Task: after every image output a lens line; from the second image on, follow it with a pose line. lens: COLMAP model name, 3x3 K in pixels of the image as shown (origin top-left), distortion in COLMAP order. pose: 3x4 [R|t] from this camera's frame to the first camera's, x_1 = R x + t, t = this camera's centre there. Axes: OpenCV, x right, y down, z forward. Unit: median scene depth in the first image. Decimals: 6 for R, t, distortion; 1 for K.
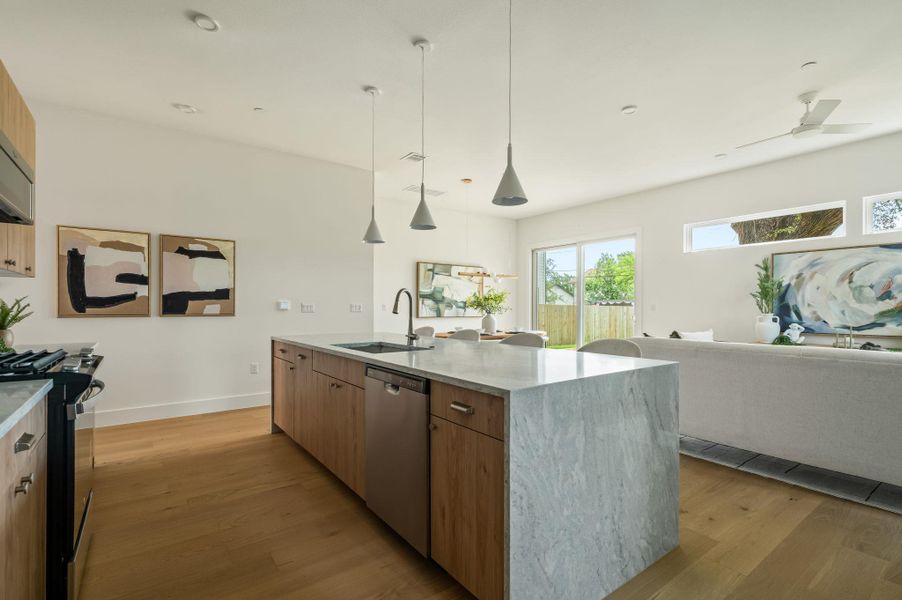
lens RADIAL K [[413.8, 0, 451.0], [0, 413.8, 300.0], [0, 0, 1]] dist [0.001525, -0.000104]
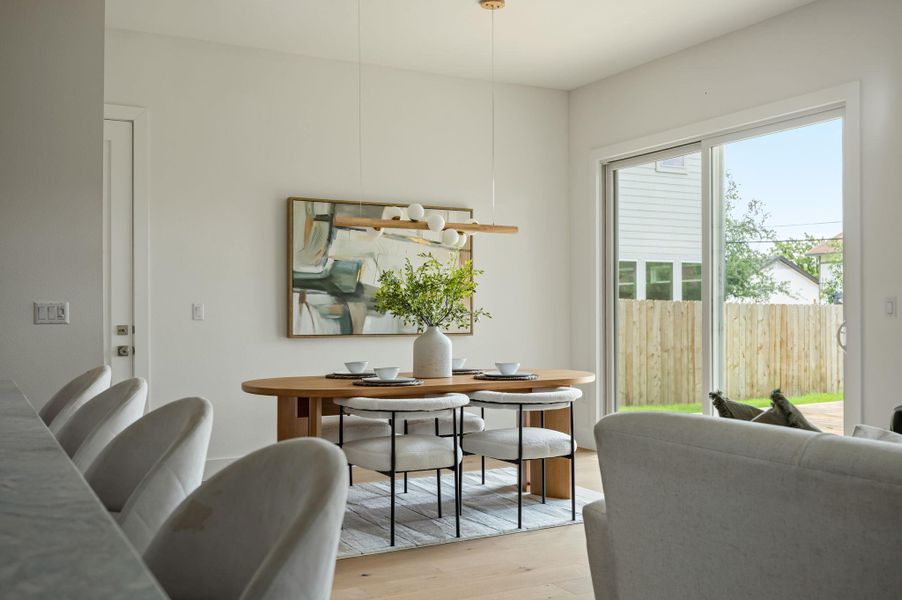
lens RADIAL K [[872.8, 0, 451.0], [0, 872.8, 300.0], [0, 0, 1]] dist [-0.003268, -0.000645]
pose [[0.991656, -0.007640, -0.128689, 0.180592], [0.008277, 0.999956, 0.004409, 0.004307], [0.128650, -0.005437, 0.991675, 0.176195]]
